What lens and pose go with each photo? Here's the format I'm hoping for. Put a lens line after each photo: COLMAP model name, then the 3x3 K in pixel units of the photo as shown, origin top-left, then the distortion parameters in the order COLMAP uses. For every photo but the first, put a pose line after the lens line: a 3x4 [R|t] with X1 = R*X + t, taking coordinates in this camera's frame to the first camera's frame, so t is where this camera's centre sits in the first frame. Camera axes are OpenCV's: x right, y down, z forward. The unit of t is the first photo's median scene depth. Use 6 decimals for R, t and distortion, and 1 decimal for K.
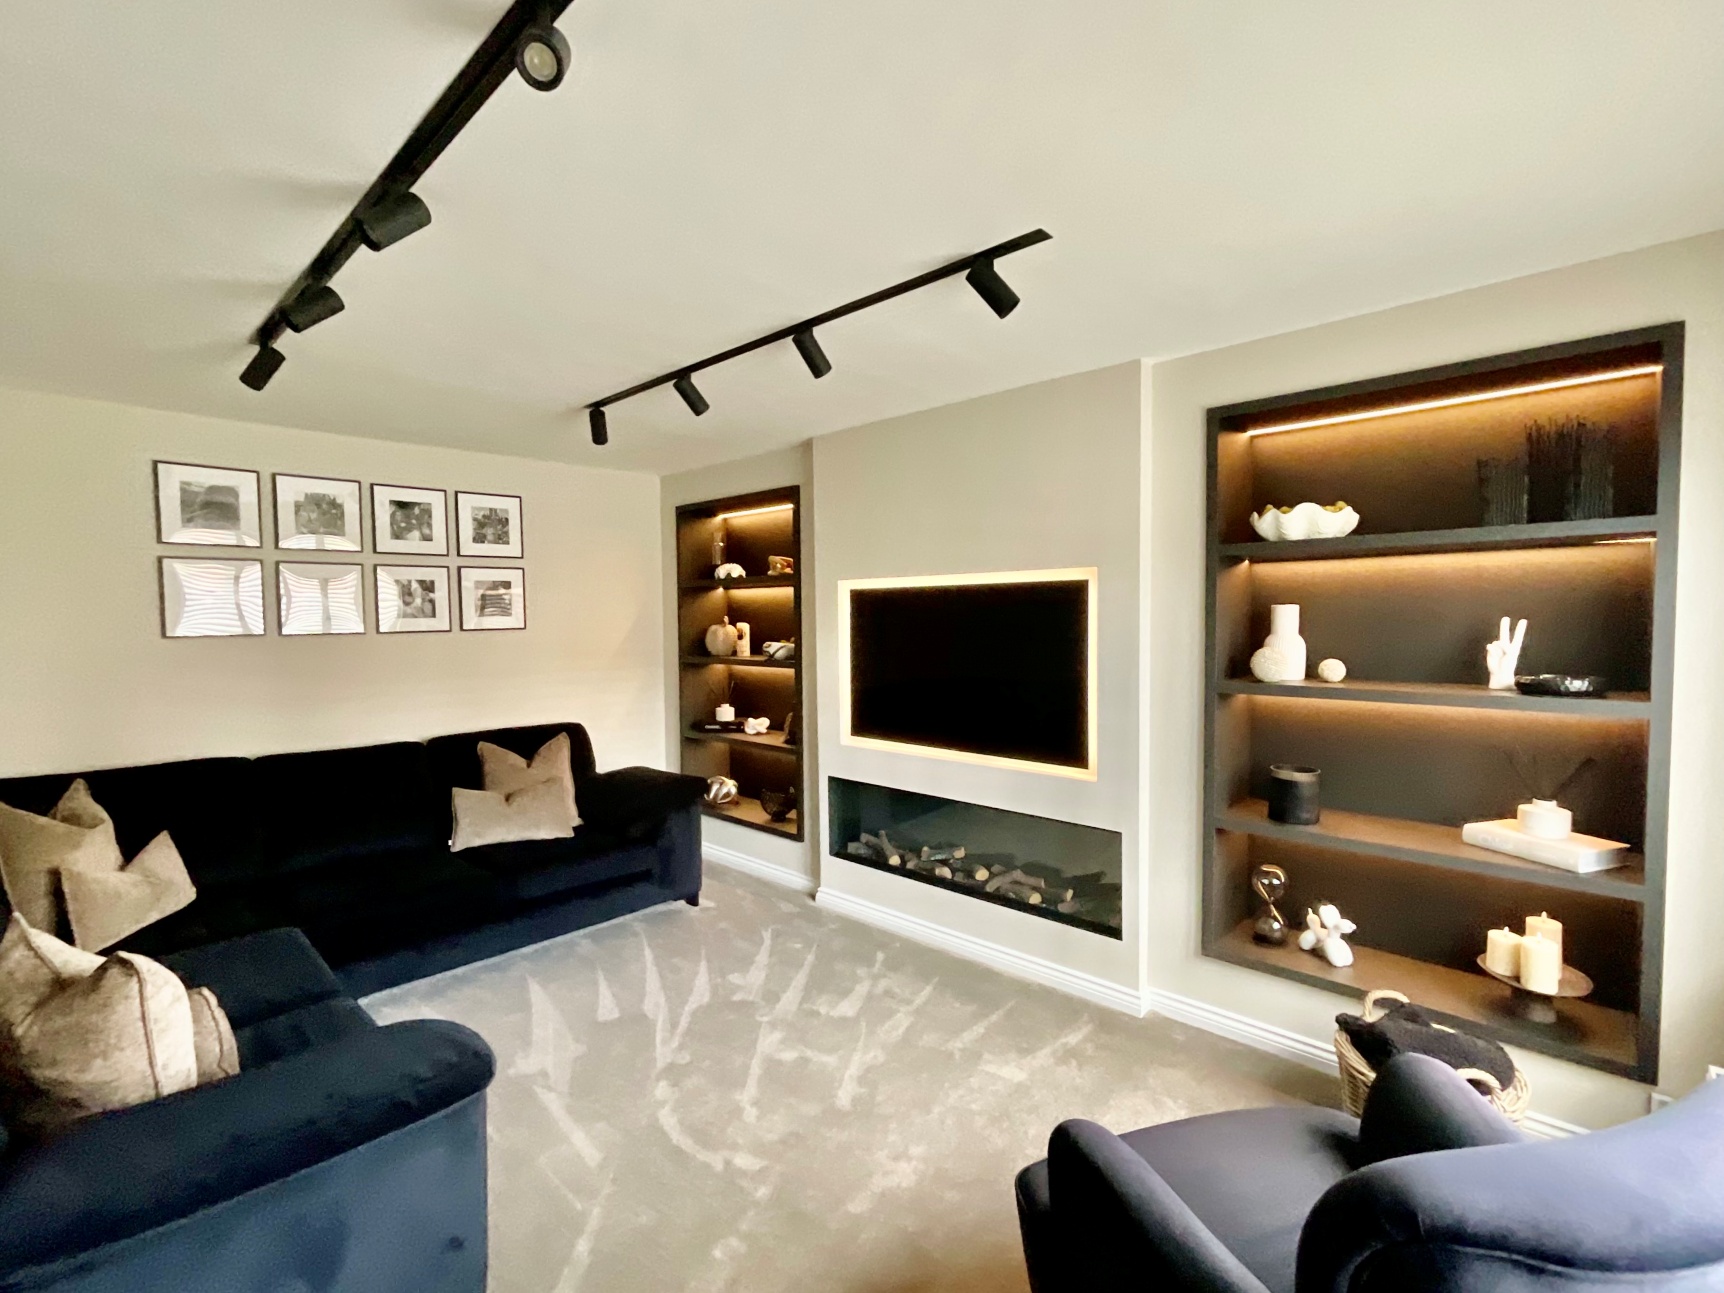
lens RADIAL K [[765.2, 0, 868.4], [0, 765.2, 645.5], [0, 0, 1]] dist [-0.007506, 0.003812]
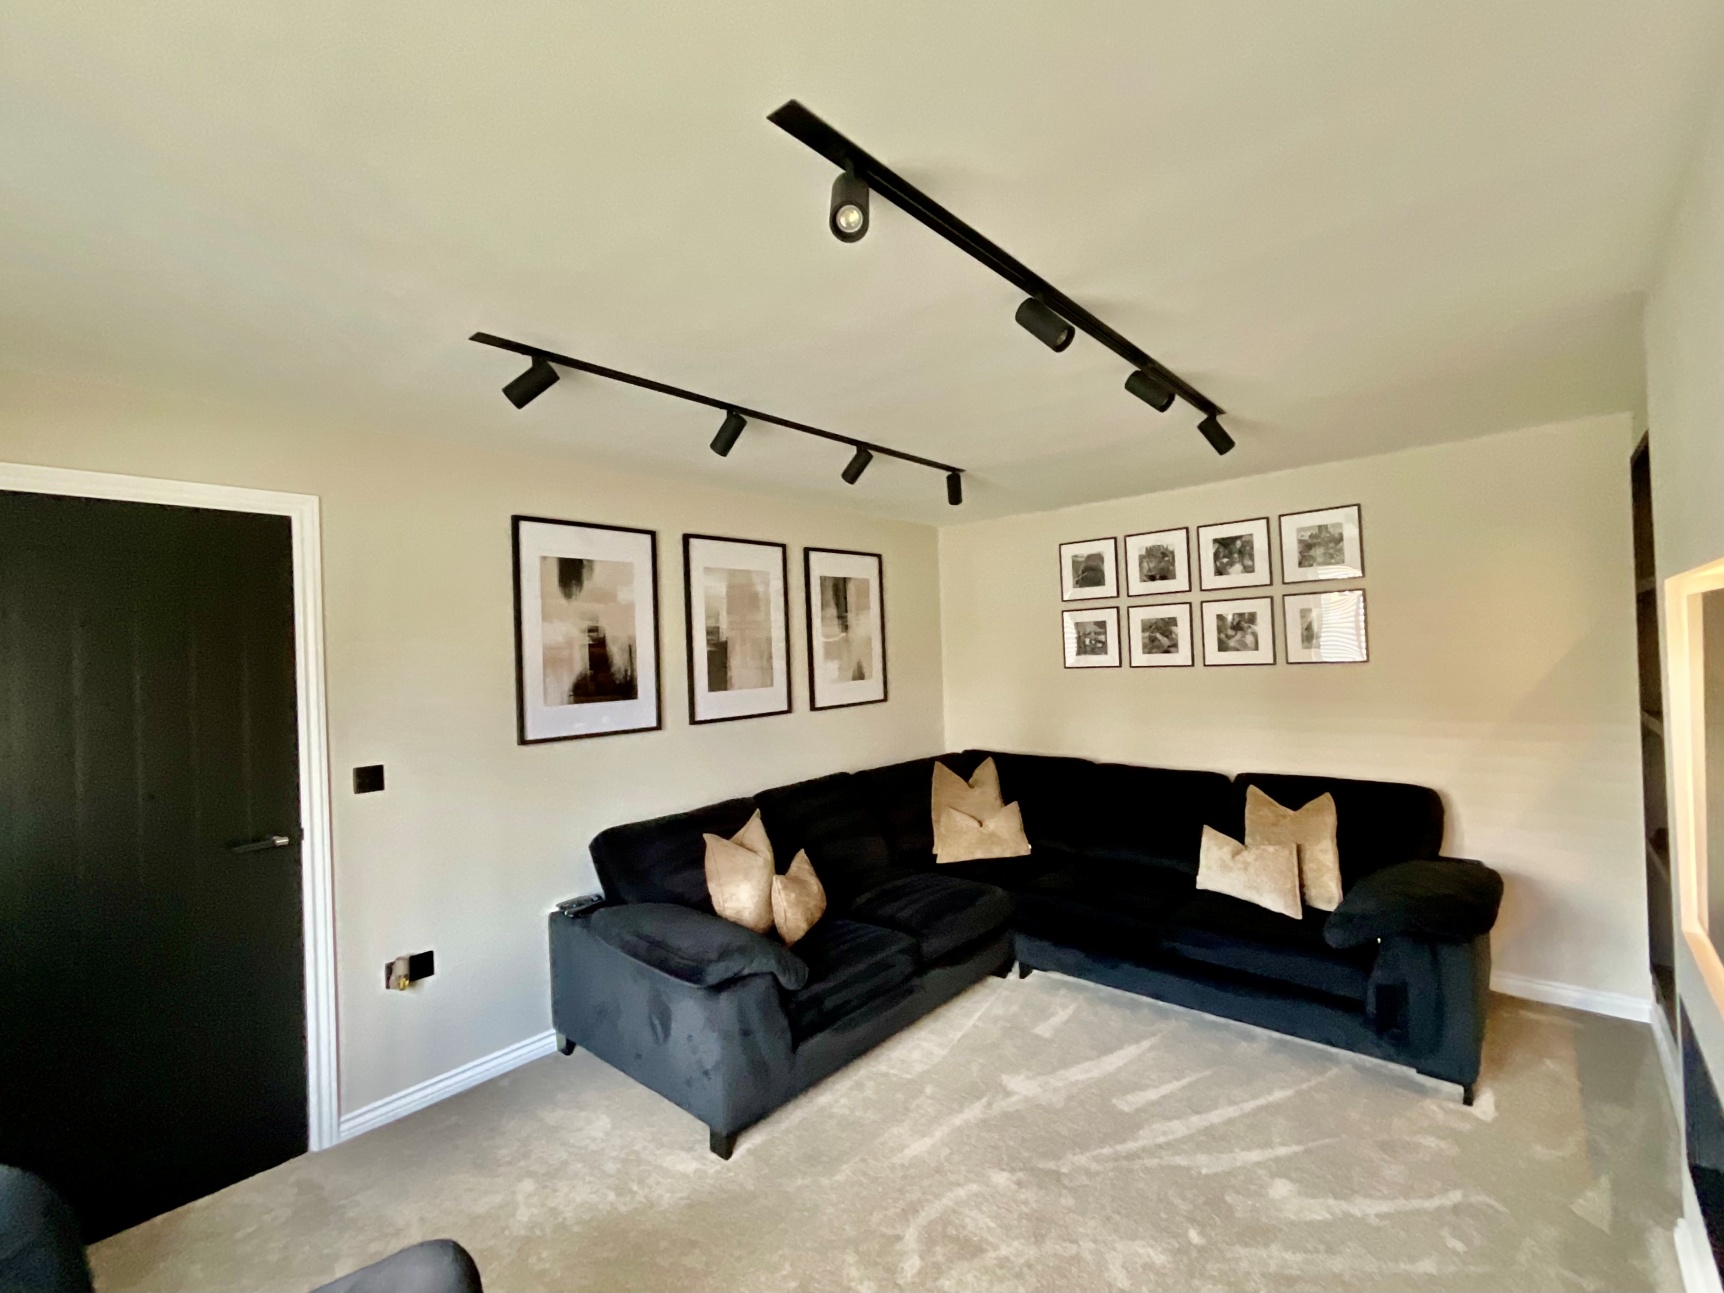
lens RADIAL K [[765.2, 0, 868.3], [0, 765.2, 648.3], [0, 0, 1]] dist [-0.007506, 0.003812]
pose [[0.038006, -0.001893, -0.999276, 0.420384], [-0.011490, 0.999931, -0.002331, -0.034131], [0.999211, 0.011570, 0.037982, 0.510299]]
